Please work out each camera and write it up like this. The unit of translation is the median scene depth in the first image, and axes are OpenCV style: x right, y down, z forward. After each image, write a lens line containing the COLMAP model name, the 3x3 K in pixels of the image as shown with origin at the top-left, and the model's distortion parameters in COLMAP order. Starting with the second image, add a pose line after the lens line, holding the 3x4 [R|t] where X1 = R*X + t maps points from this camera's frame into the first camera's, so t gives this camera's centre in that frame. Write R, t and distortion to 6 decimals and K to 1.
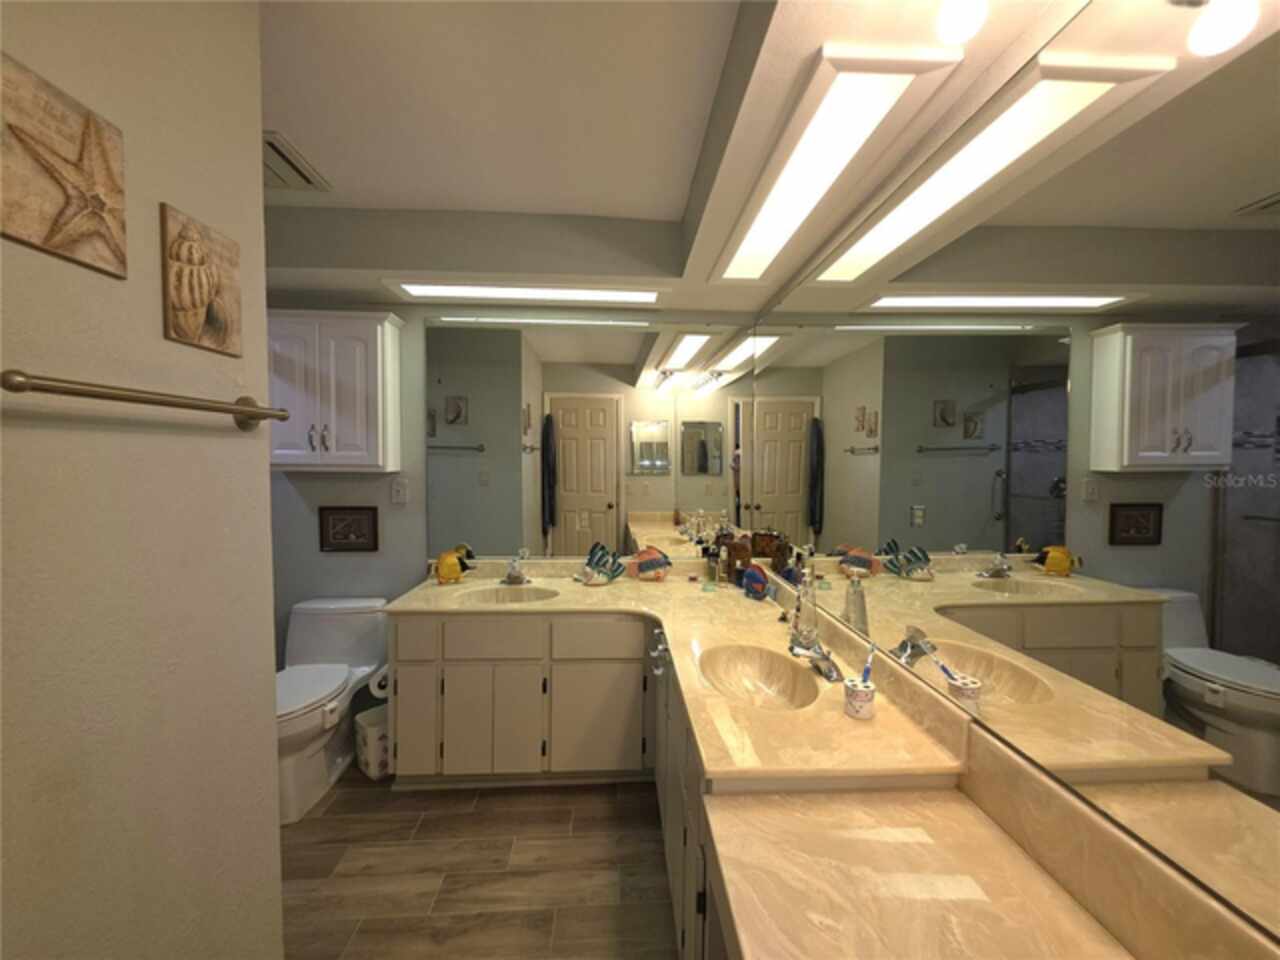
lens RADIAL K [[509.5, 0, 645.6], [0, 509.5, 482.5], [0, 0, 1]] dist [-0.000019, 0.000669]
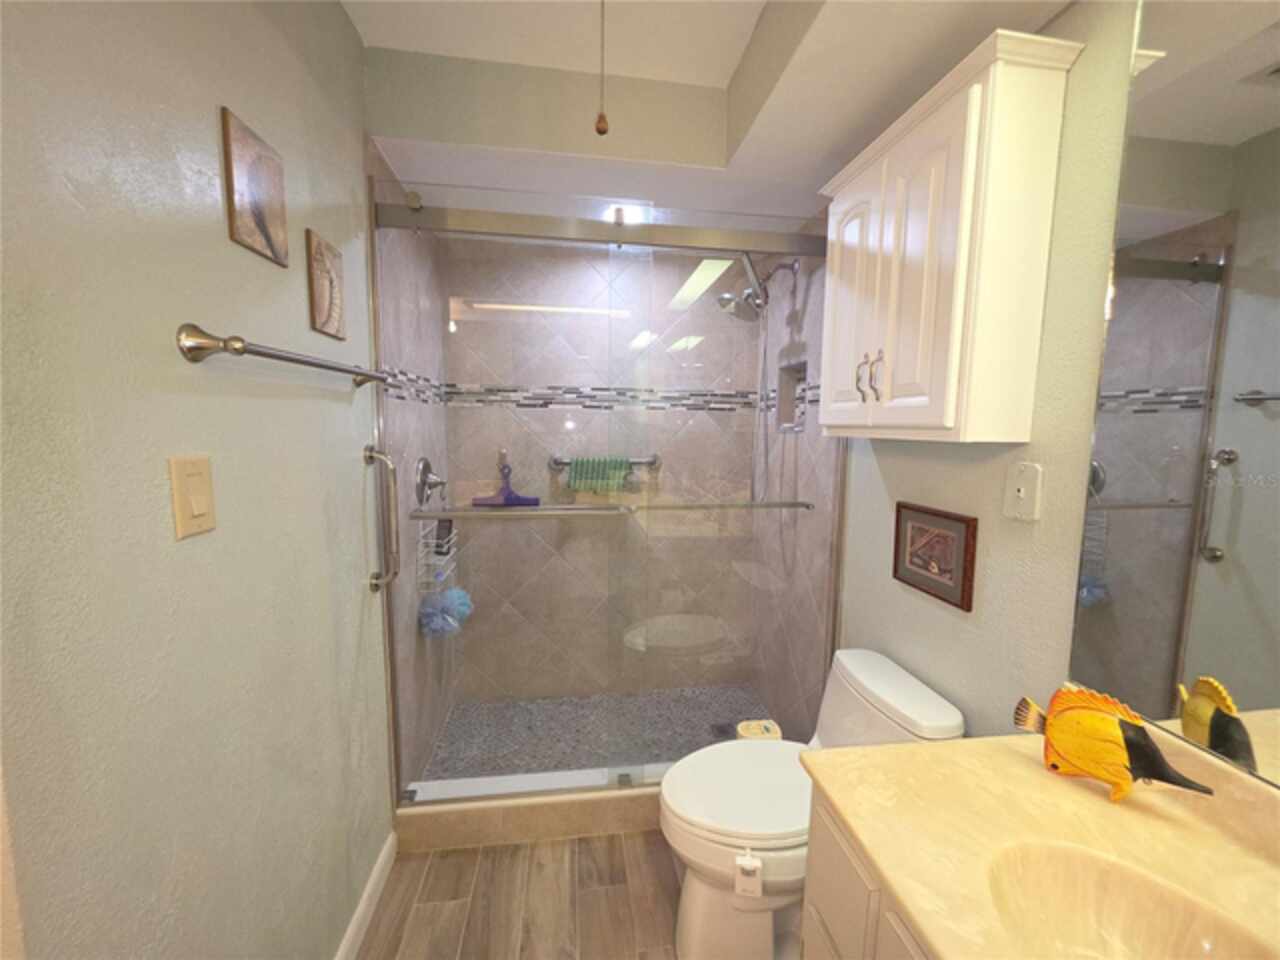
lens RADIAL K [[509.5, 0, 645.6], [0, 509.5, 482.5], [0, 0, 1]] dist [-0.000019, 0.000669]
pose [[0.090655, 0.098849, -0.990965, -0.099666], [-0.060622, 0.993764, 0.093582, -0.010190], [0.994036, 0.051591, 0.096082, 0.661090]]
